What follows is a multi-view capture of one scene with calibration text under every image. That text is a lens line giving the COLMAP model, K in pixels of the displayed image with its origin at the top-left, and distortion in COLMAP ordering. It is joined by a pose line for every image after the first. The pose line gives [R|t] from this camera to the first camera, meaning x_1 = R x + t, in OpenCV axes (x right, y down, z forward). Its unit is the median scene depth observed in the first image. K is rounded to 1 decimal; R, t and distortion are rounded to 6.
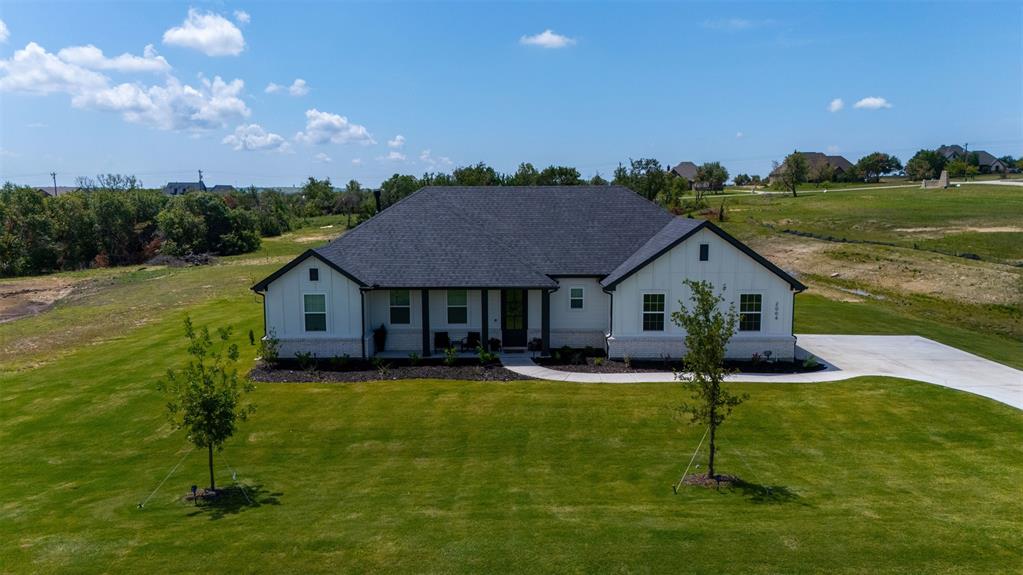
lens RADIAL K [[766.4, 0, 511.5], [0, 766.4, 287.5], [0, 0, 1]] dist [0.026460, -0.006670]
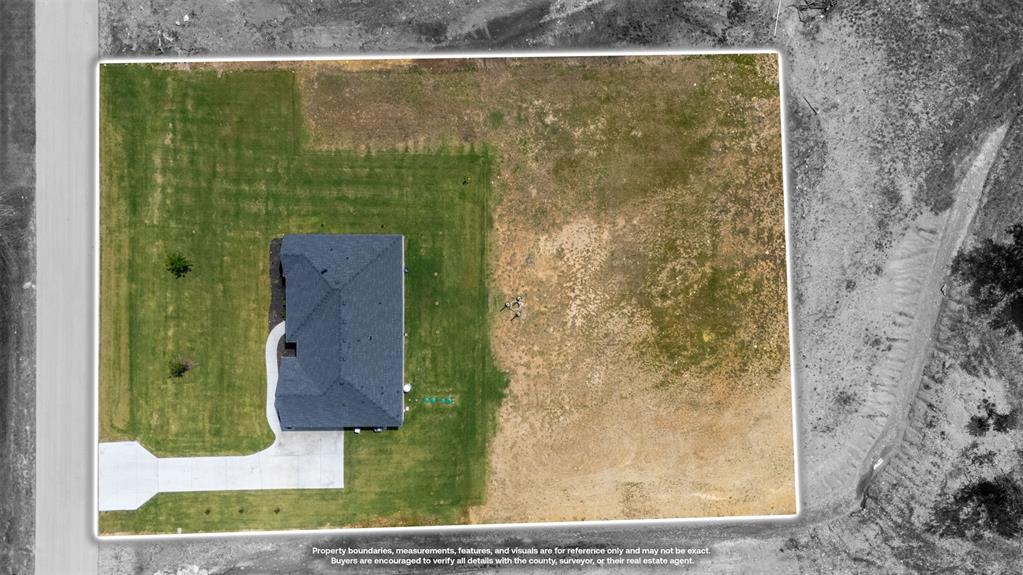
lens RADIAL K [[766.4, 0, 511.5], [0, 766.4, 287.5], [0, 0, 1]] dist [0.026460, -0.006670]
pose [[-0.002051, 0.999921, 0.012365, -0.222731], [-0.118905, -0.012521, 0.992827, -3.696117], [0.992904, 0.000566, 0.118921, 1.877447]]
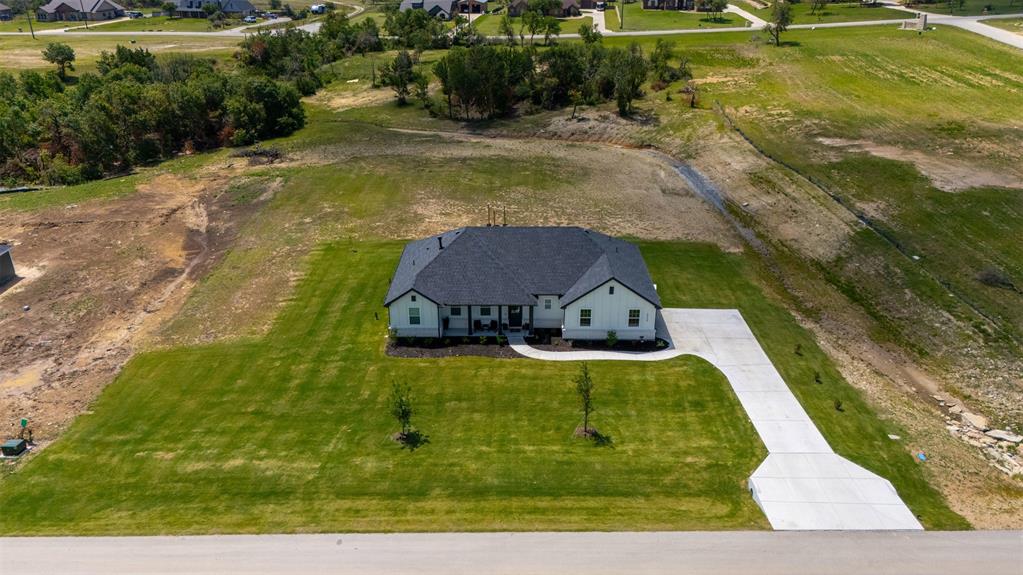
lens RADIAL K [[766.4, 0, 511.5], [0, 766.4, 287.5], [0, 0, 1]] dist [0.026460, -0.006670]
pose [[0.999951, 0.006358, -0.007556, 0.011360], [-0.003882, 0.956675, 0.291132, -0.776619], [0.009080, -0.291088, 0.956653, -1.095517]]
